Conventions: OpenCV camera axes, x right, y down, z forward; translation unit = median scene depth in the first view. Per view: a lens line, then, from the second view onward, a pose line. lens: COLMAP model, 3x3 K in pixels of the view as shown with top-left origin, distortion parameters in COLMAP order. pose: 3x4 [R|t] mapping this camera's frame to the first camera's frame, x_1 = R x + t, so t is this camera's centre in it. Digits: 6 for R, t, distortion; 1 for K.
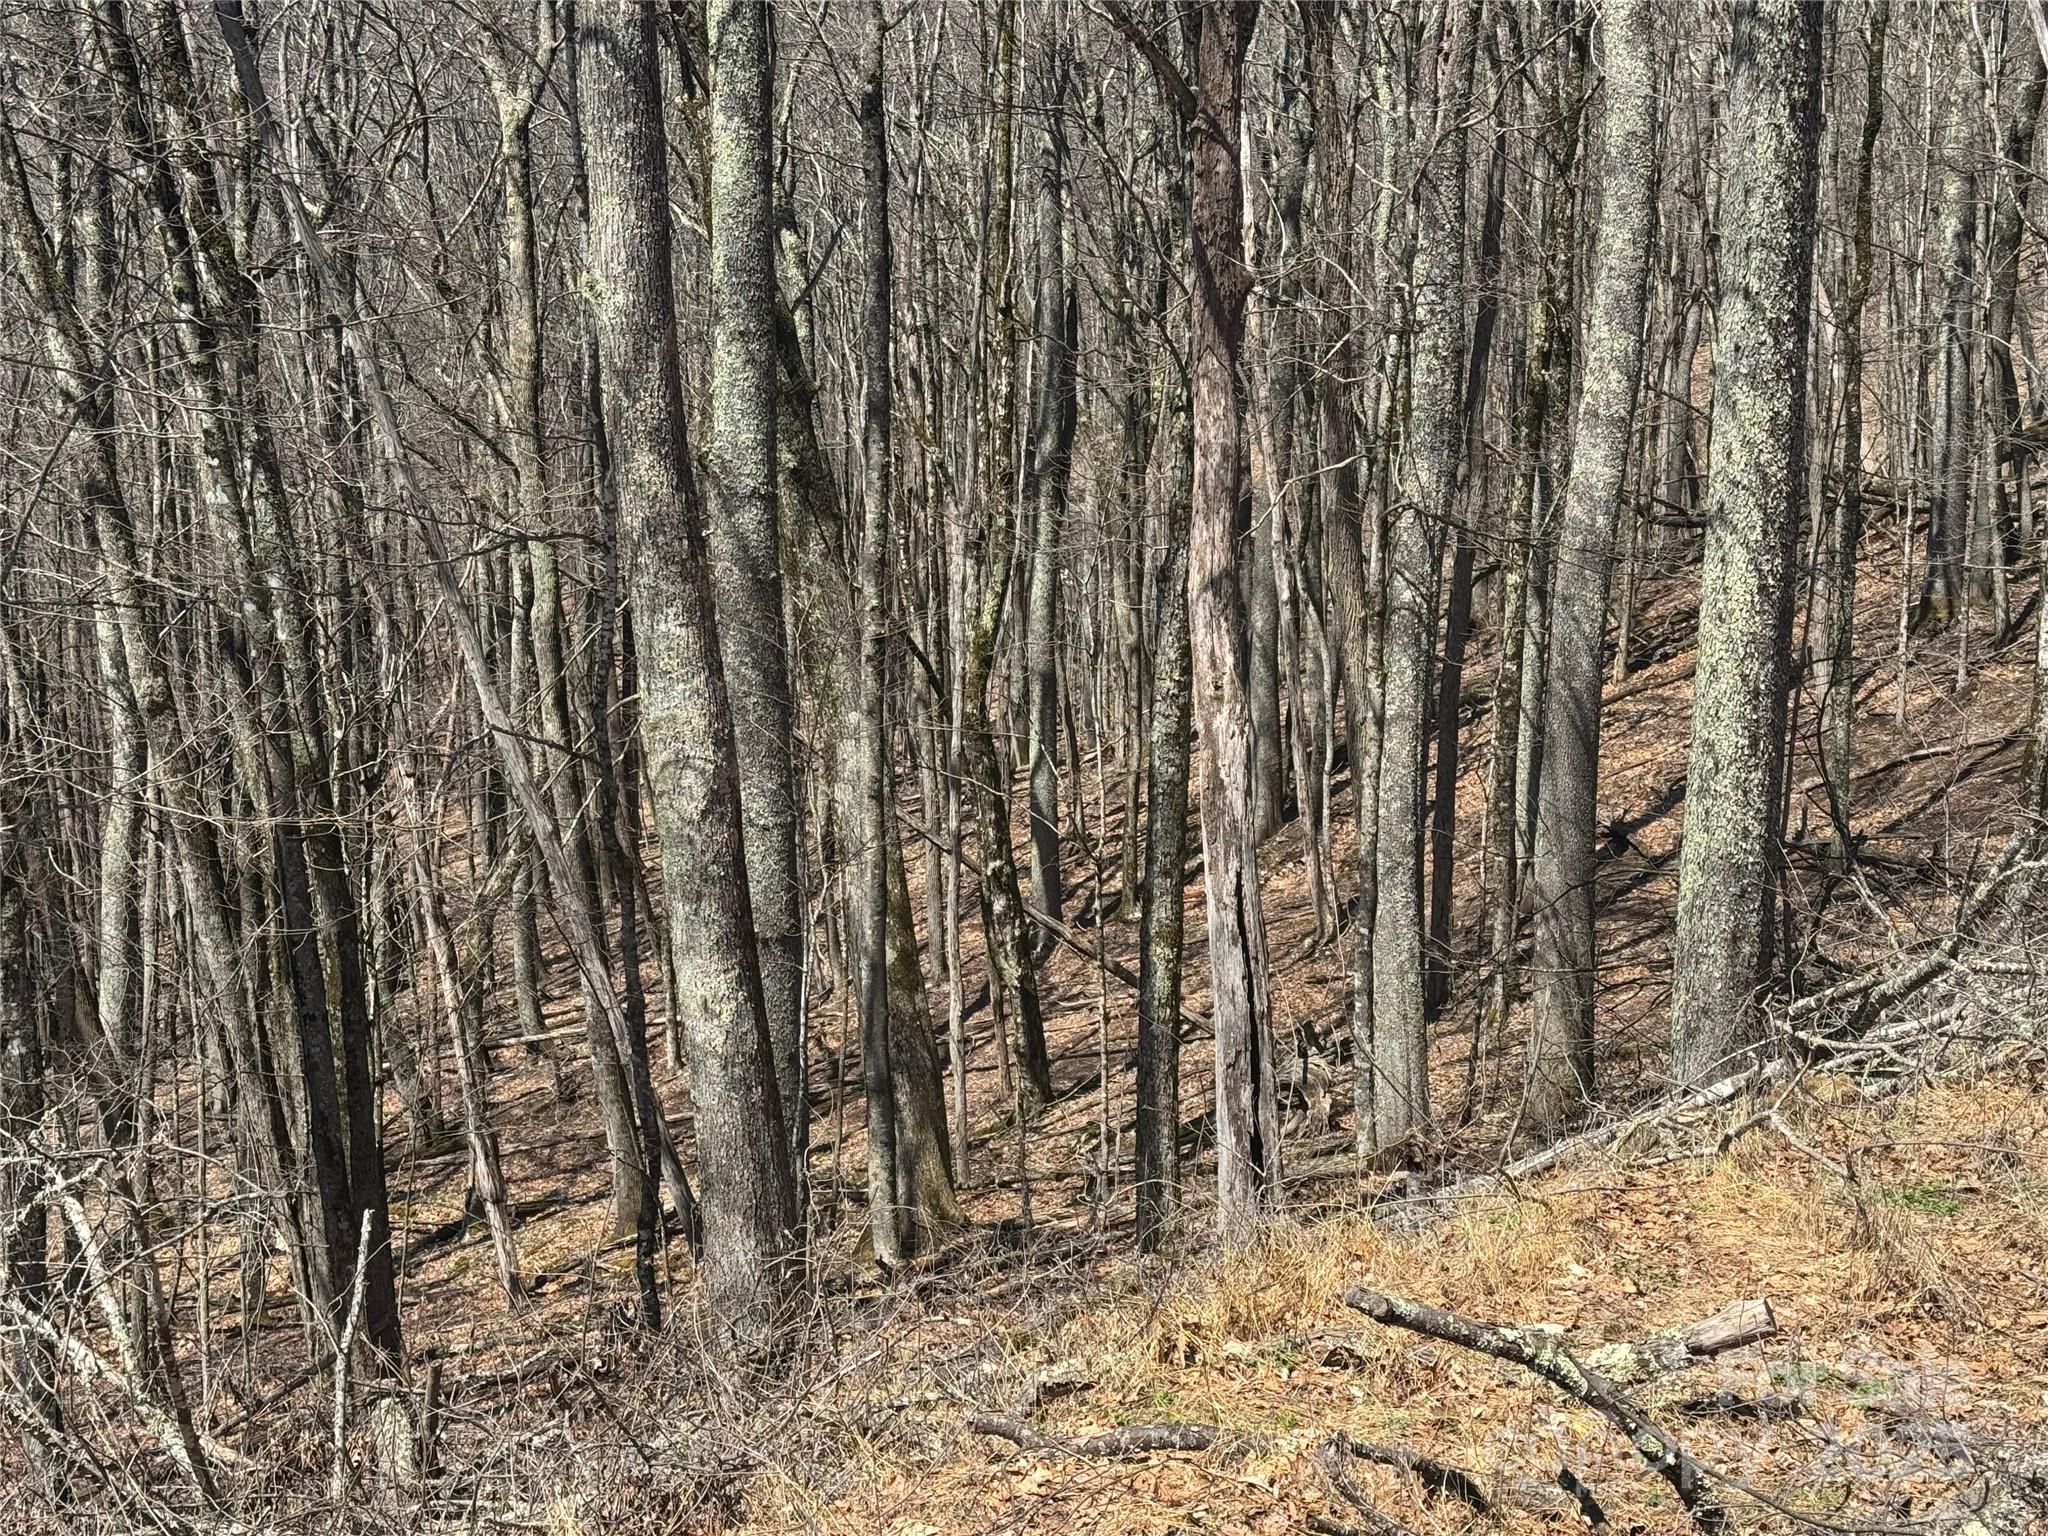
lens RADIAL K [[2936.5, 0, 1024.0], [0, 2936.5, 768.0], [0, 0, 1]] dist [0.168673, -0.148127]
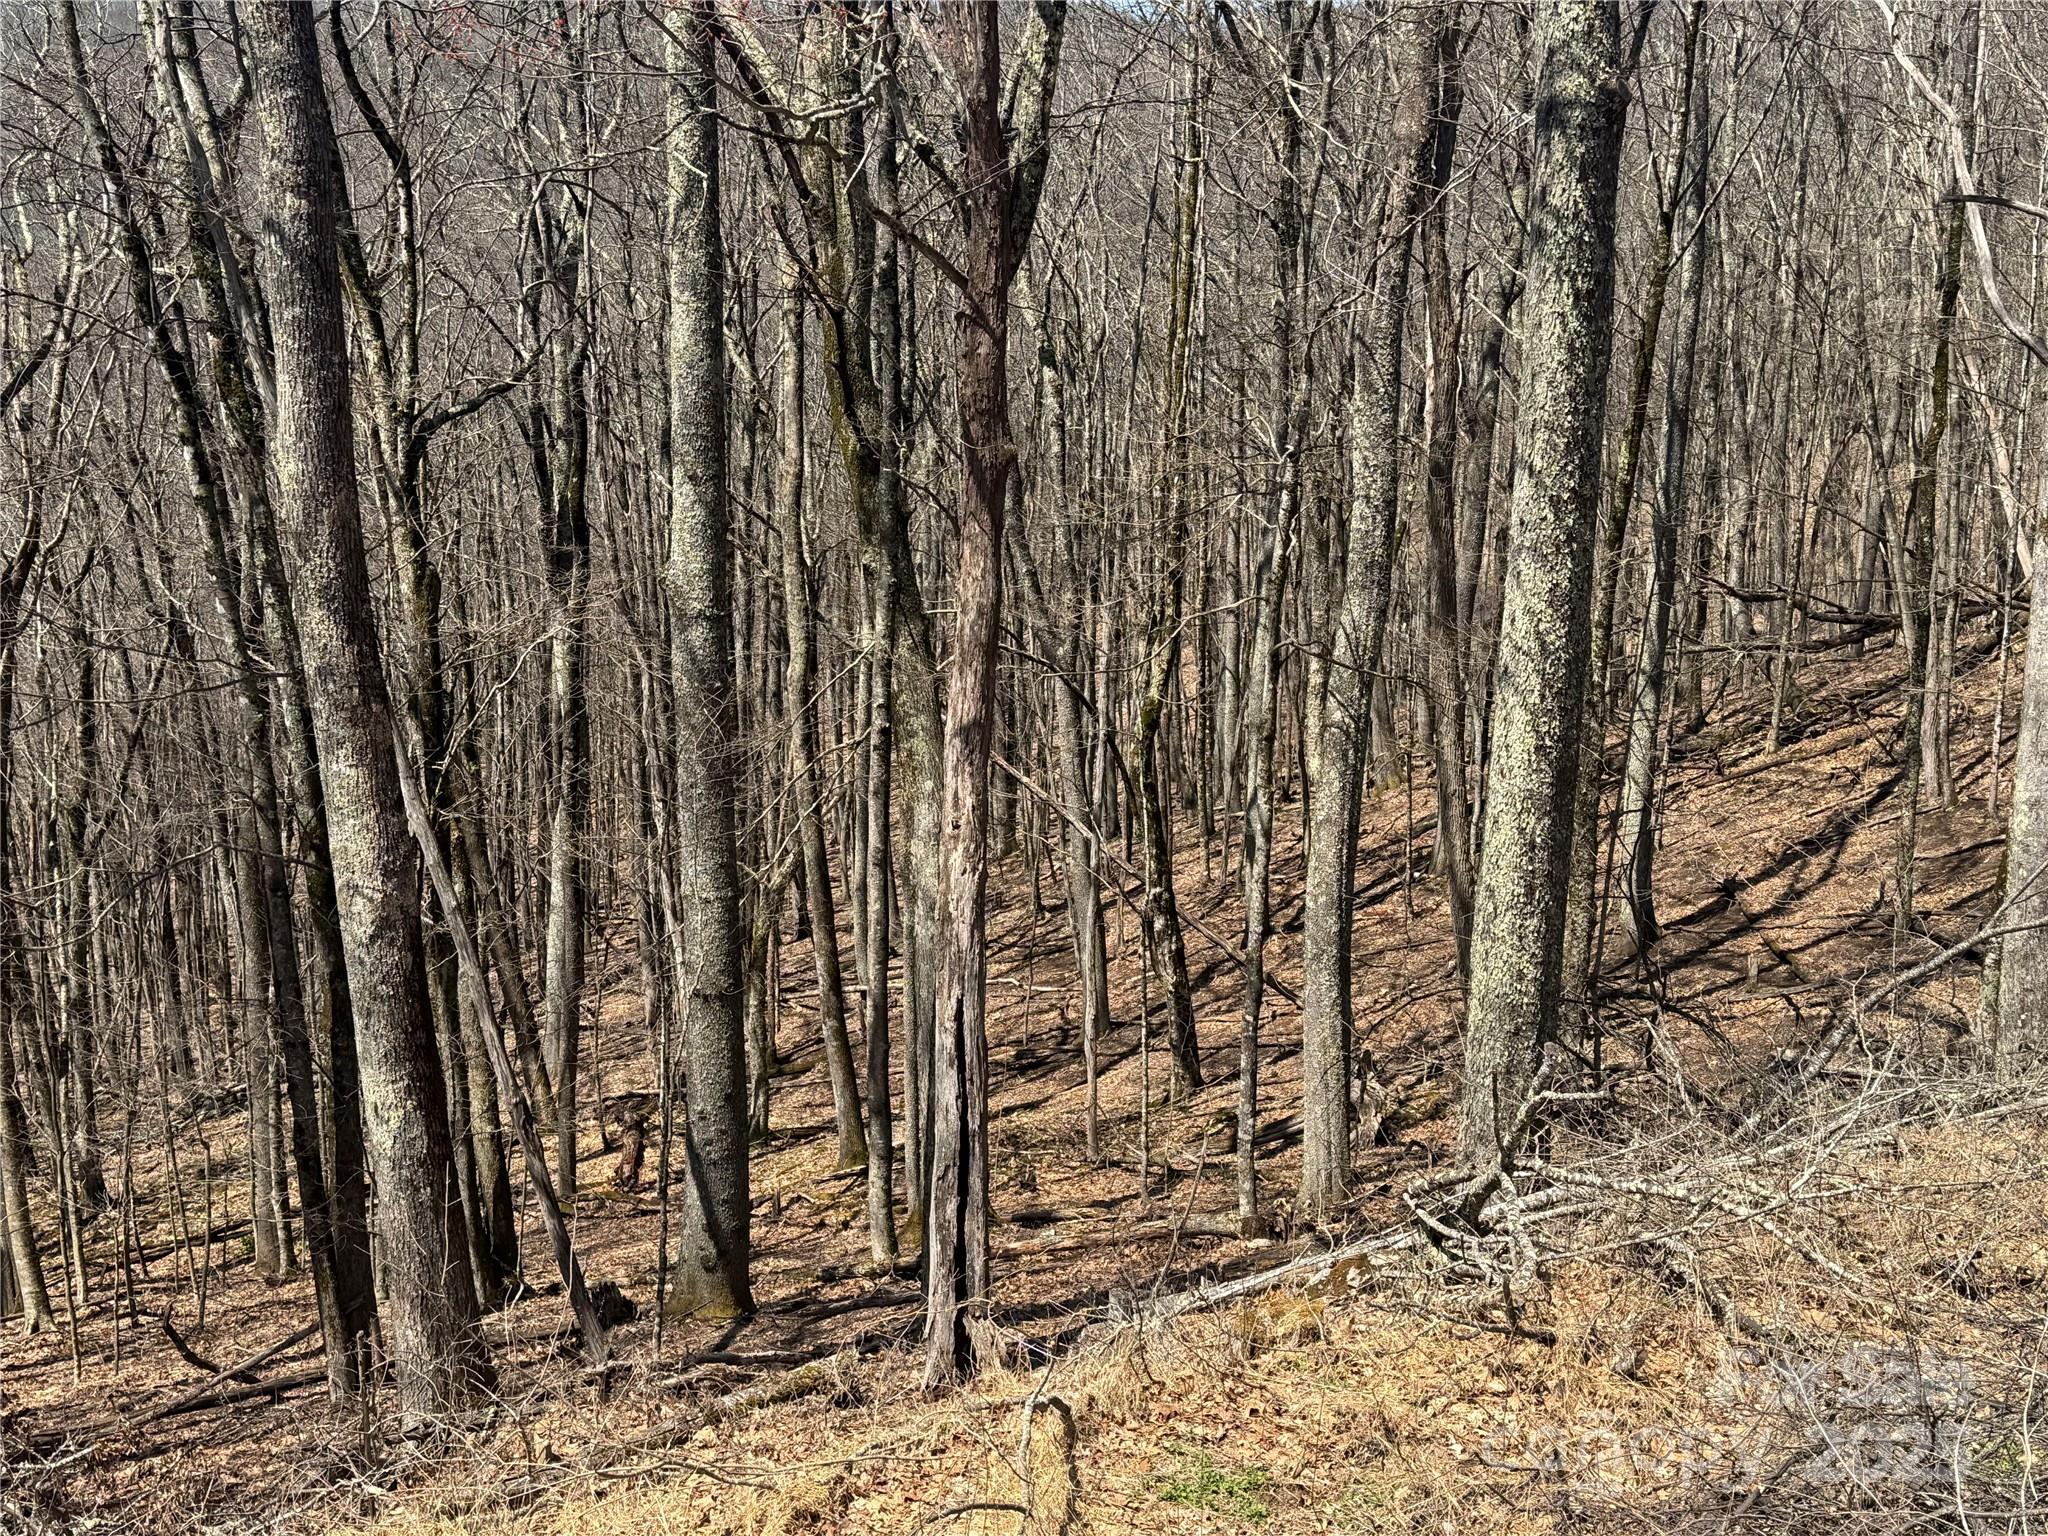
lens RADIAL K [[2184.4, 0, 1024.0], [0, 2184.4, 768.0], [0, 0, 1]] dist [0.165991, -0.258818]
pose [[0.978707, 0.050954, -0.198837, 0.162854], [-0.049119, 0.998693, 0.014155, -0.040193], [0.199298, -0.004087, 0.979930, 0.138476]]
